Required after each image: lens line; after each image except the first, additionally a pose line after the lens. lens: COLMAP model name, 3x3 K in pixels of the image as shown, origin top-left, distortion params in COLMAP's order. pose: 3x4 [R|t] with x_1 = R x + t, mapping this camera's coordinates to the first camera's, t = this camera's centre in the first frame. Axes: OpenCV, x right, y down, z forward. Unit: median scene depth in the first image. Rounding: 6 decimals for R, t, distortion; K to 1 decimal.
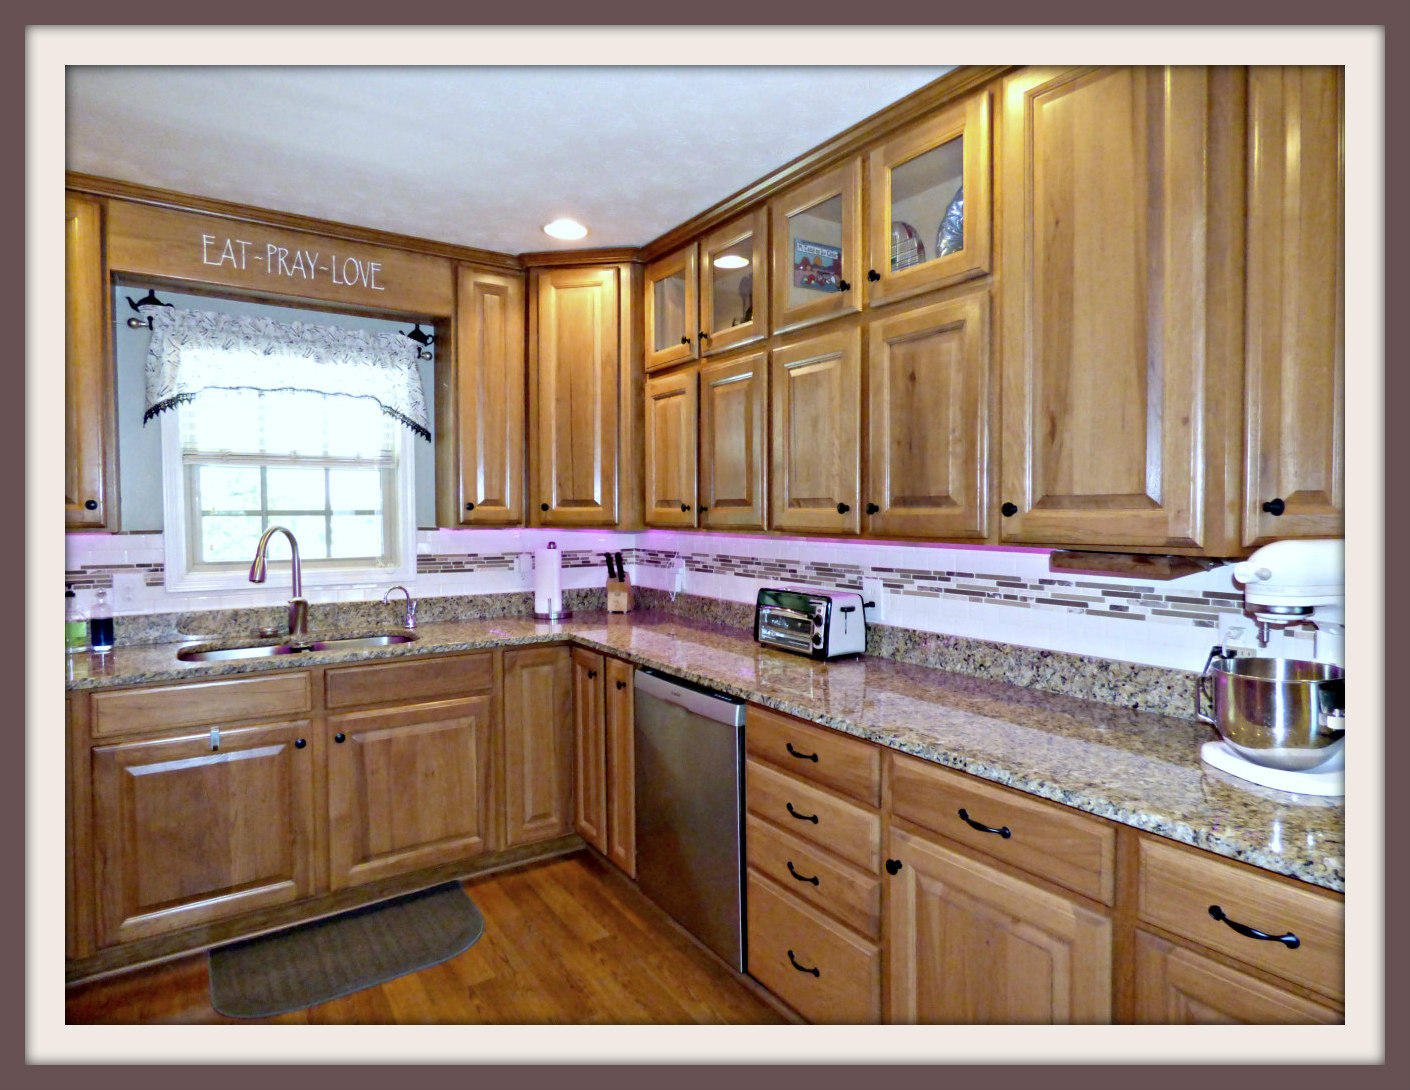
lens RADIAL K [[789.2, 0, 709.3], [0, 789.2, 542.5], [0, 0, 1]] dist [-0.000975, 0.000276]
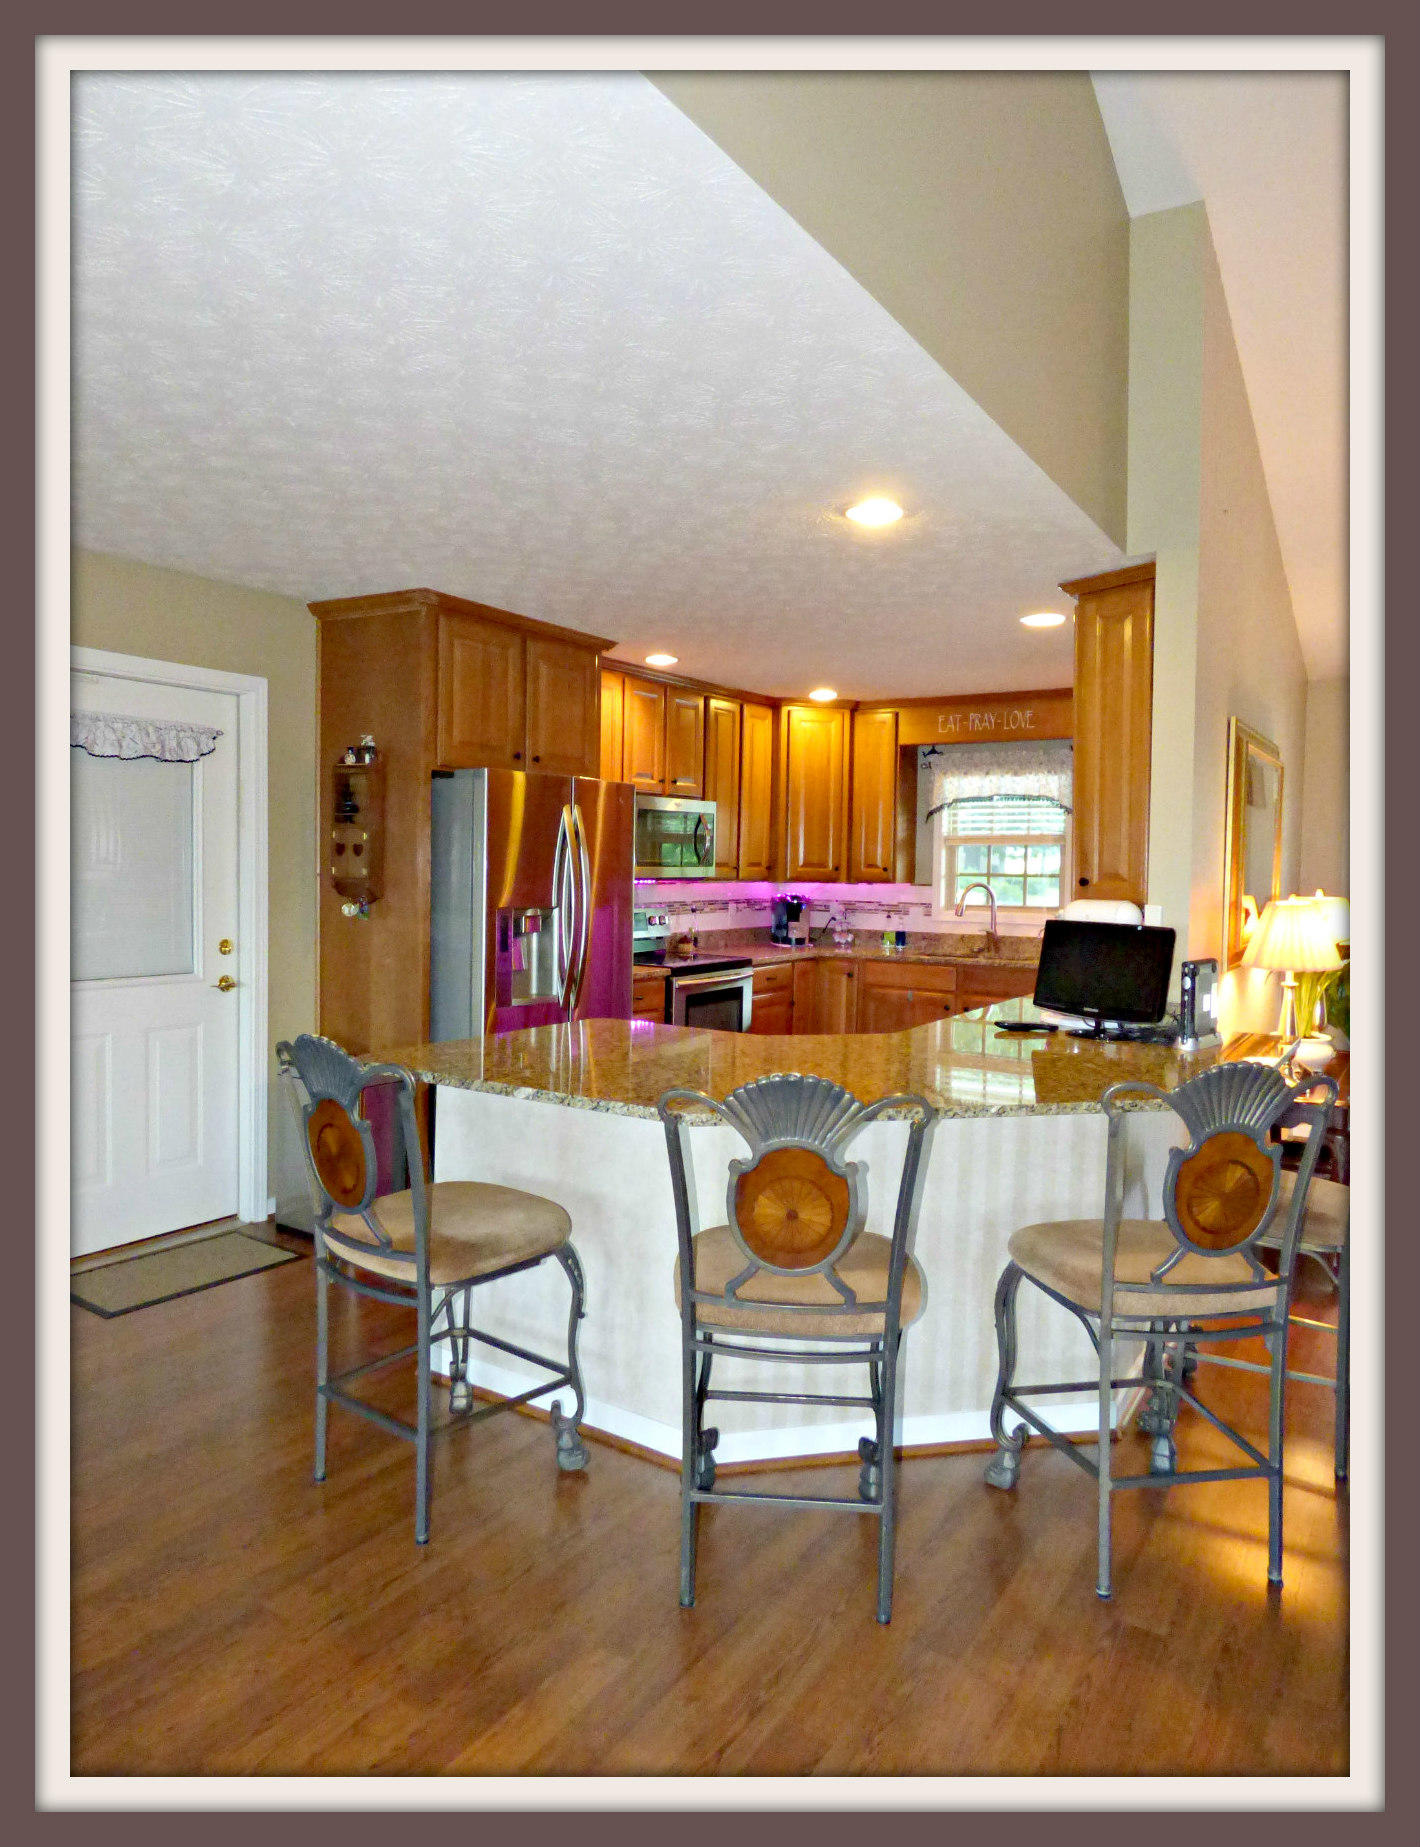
lens RADIAL K [[1224.5, 0, 710.0], [0, 1224.5, 923.5], [0, 0, 1]] dist [0.042351, 0.000271]
pose [[0.395615, 0.052570, -0.916911, 1.521704], [-0.047948, 0.998181, 0.036541, -0.003836], [0.917164, 0.029508, 0.397416, -0.490249]]
